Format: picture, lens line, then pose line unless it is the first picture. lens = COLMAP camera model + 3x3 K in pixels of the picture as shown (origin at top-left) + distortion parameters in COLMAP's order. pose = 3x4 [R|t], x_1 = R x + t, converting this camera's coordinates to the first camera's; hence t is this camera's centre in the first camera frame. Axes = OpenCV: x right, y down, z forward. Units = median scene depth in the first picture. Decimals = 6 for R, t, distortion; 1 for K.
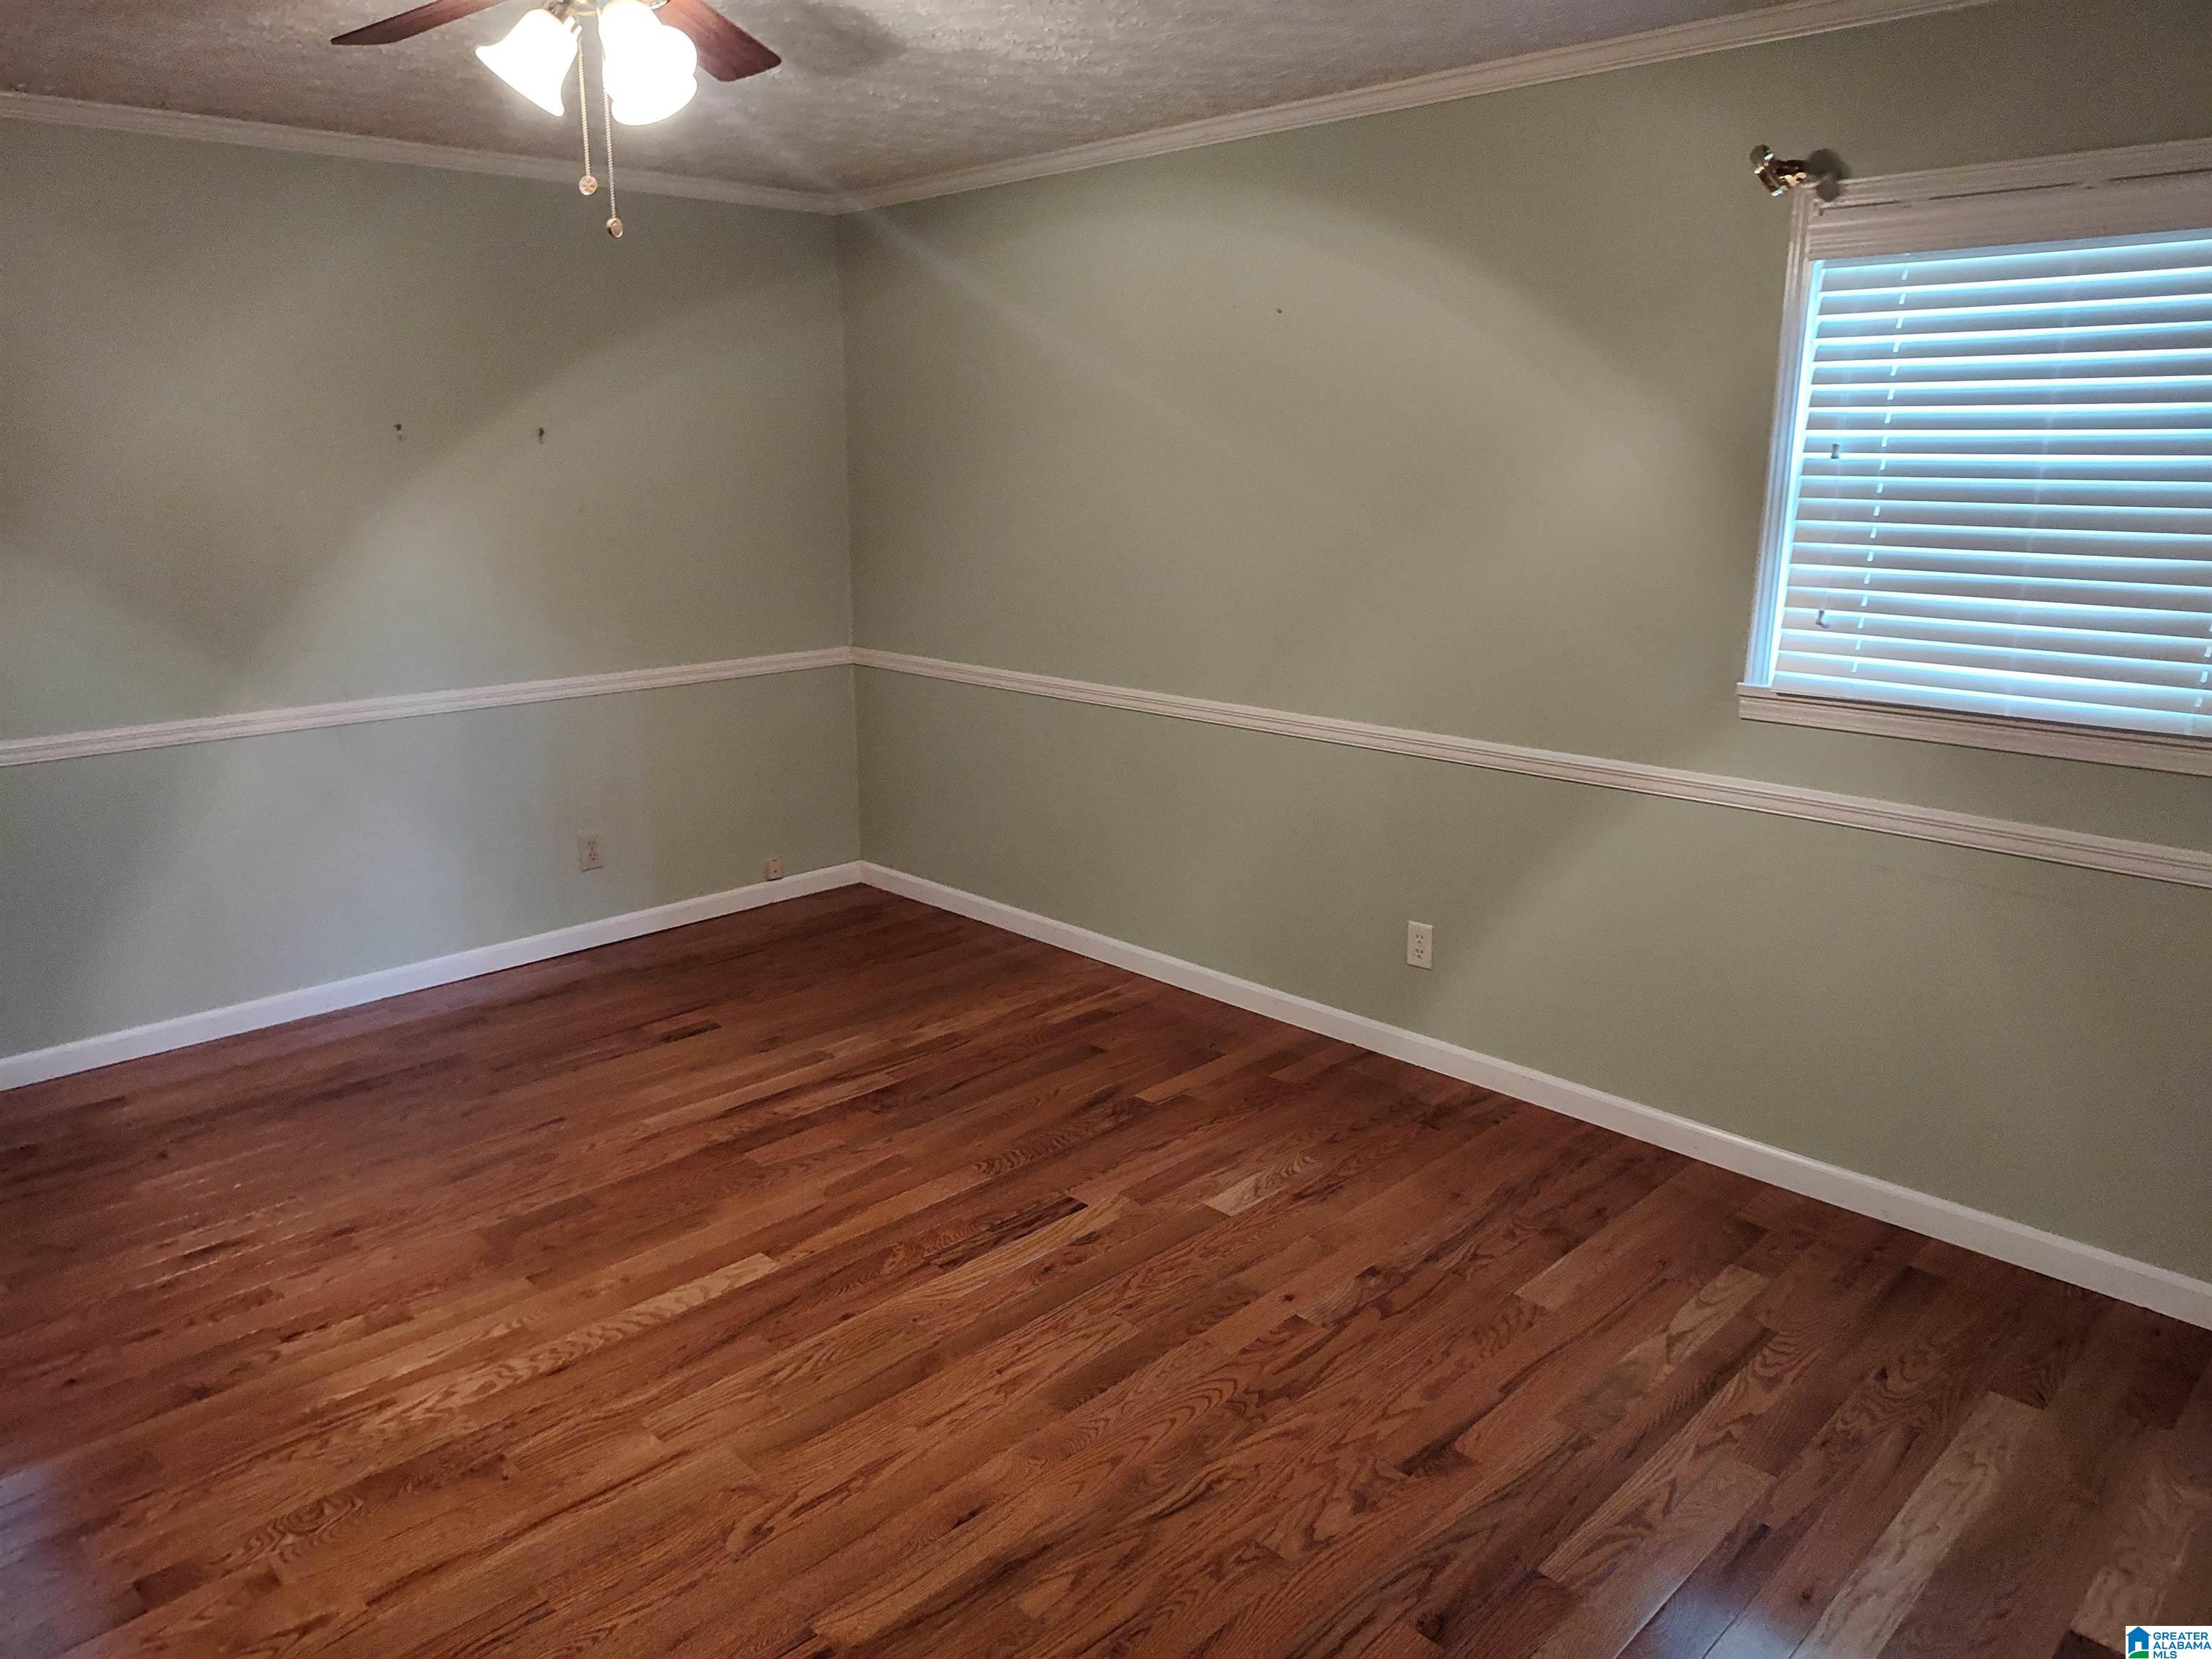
lens RADIAL K [[1488.3, 0, 1102.8], [0, 1488.3, 811.4], [0, 0, 1]] dist [0.019609, 0.001247]
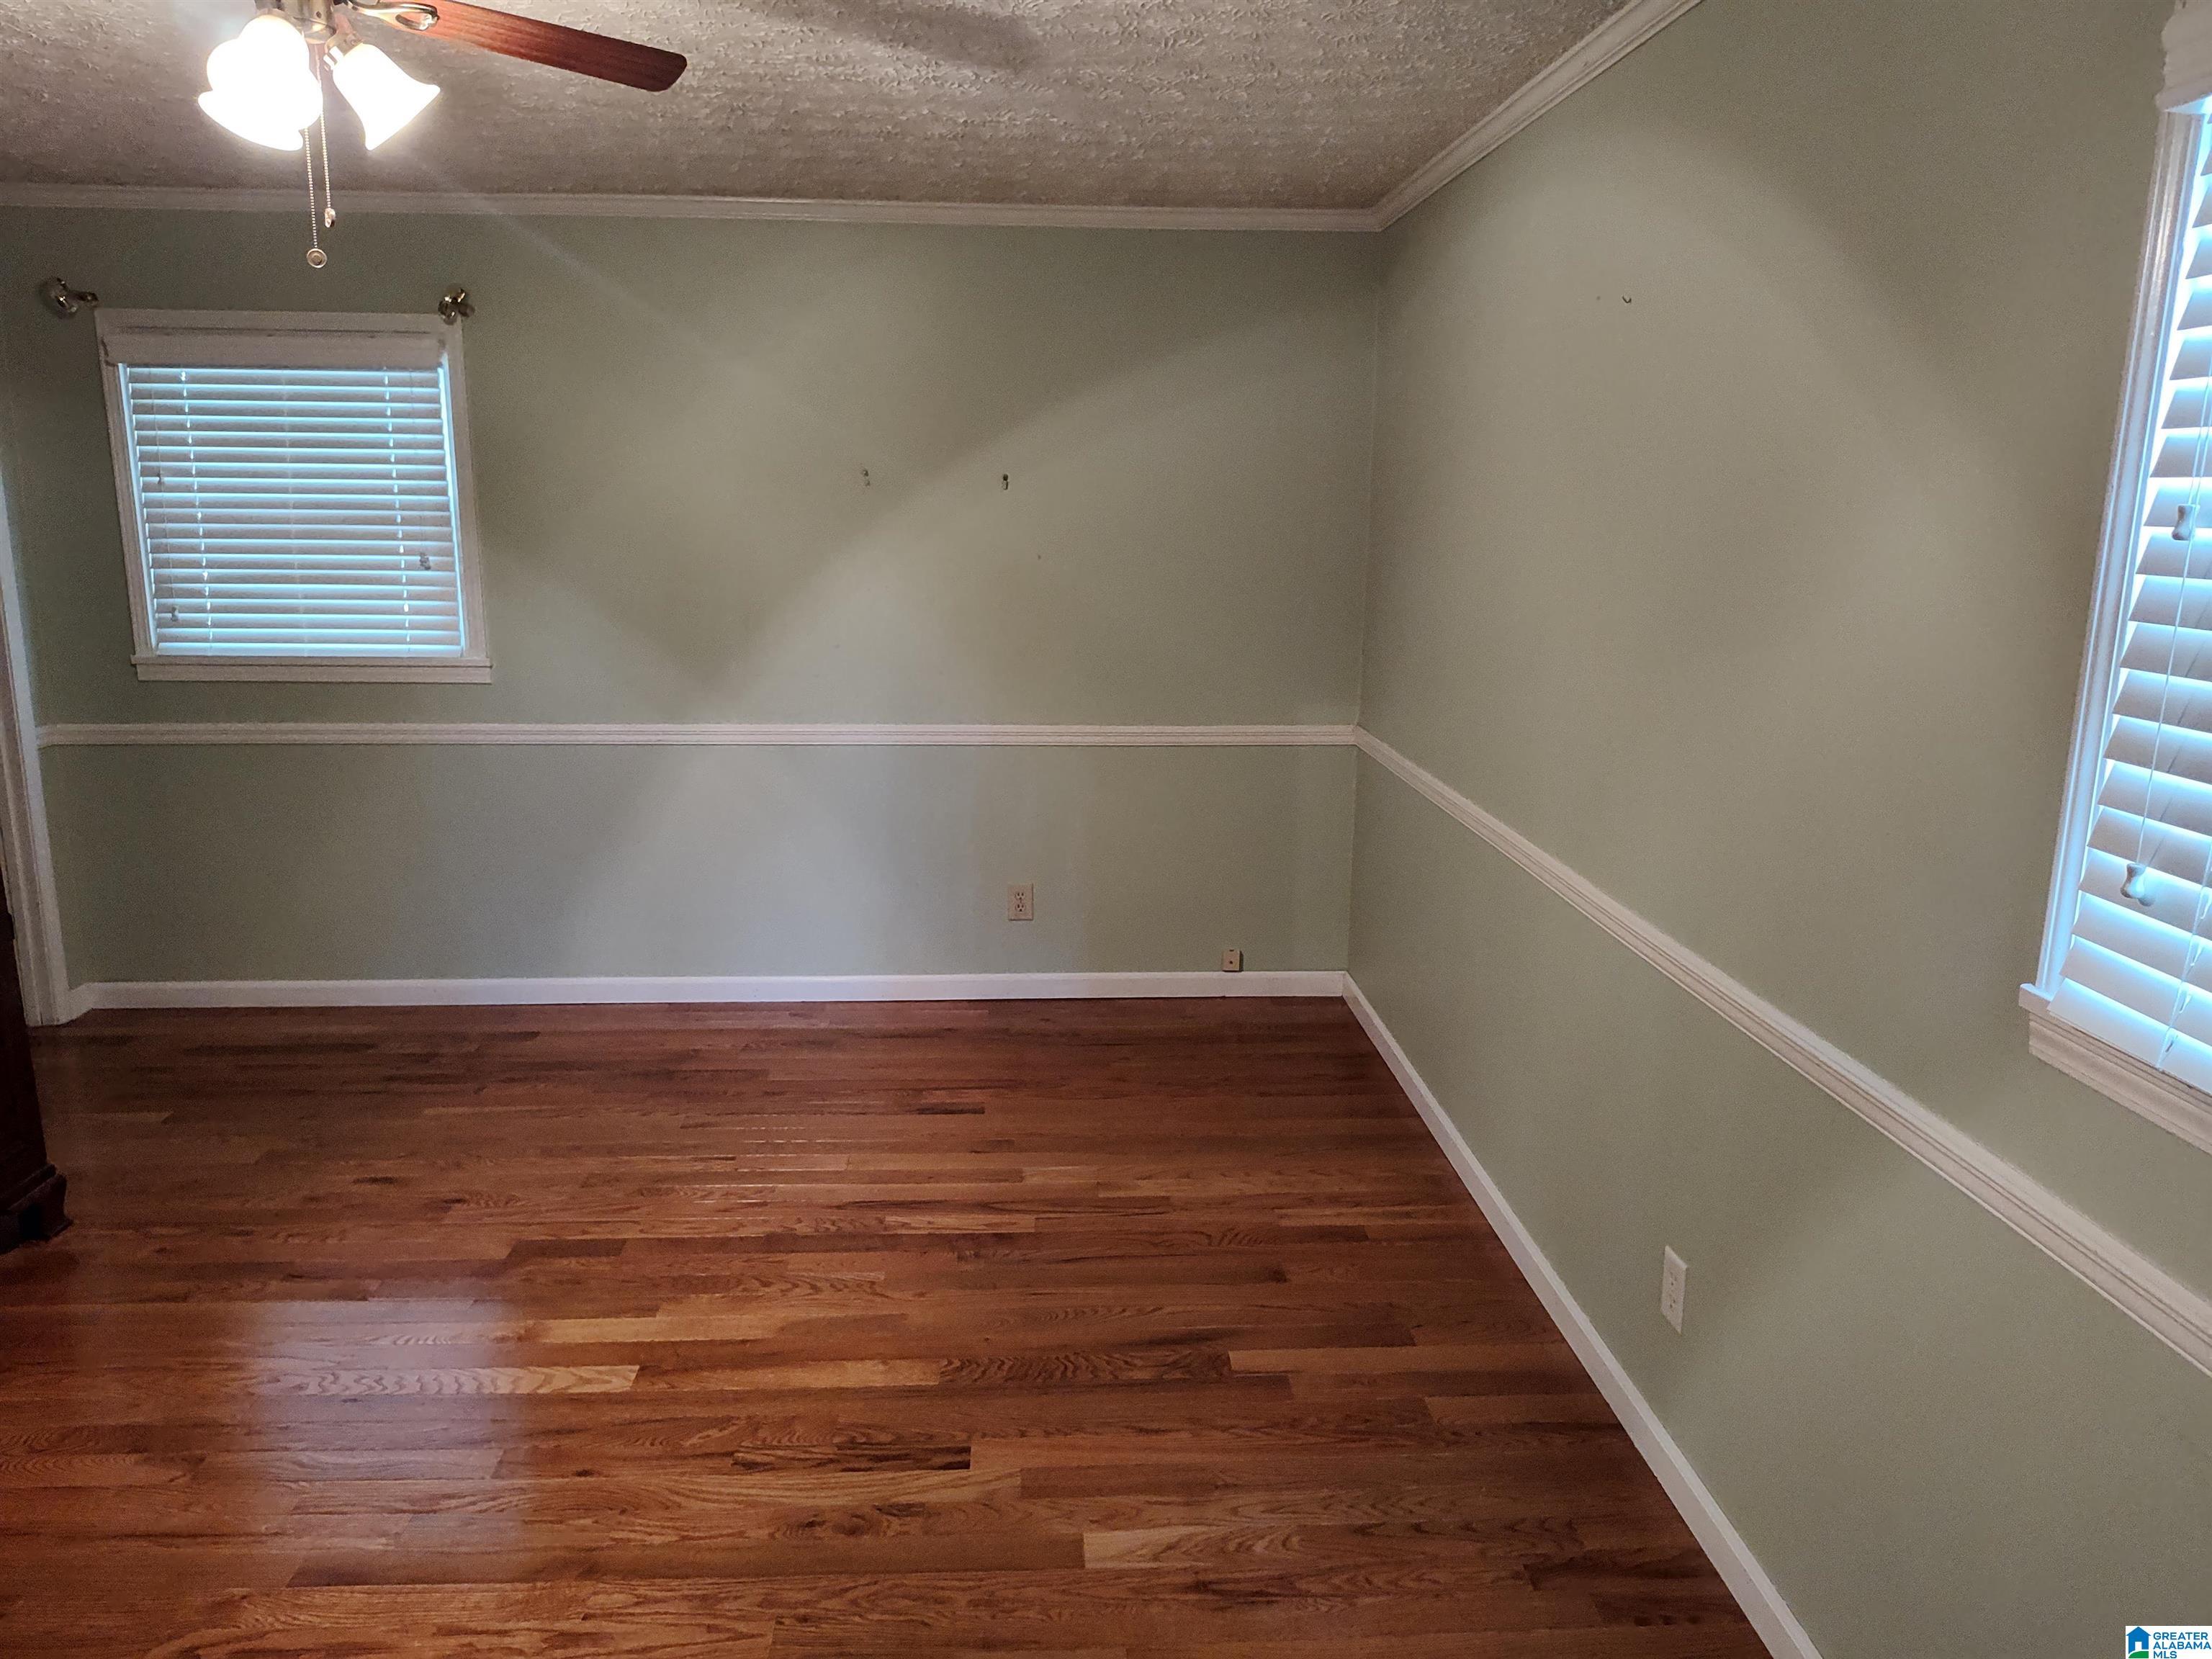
lens RADIAL K [[1513.2, 0, 1095.1], [0, 1513.2, 789.0], [0, 0, 1]] dist [0.034805, -0.000109]
pose [[0.758094, 0.136124, -0.637781, 0.411227], [-0.169288, 0.985524, 0.009122, -0.082618], [0.629790, 0.101053, 0.770164, 0.332321]]
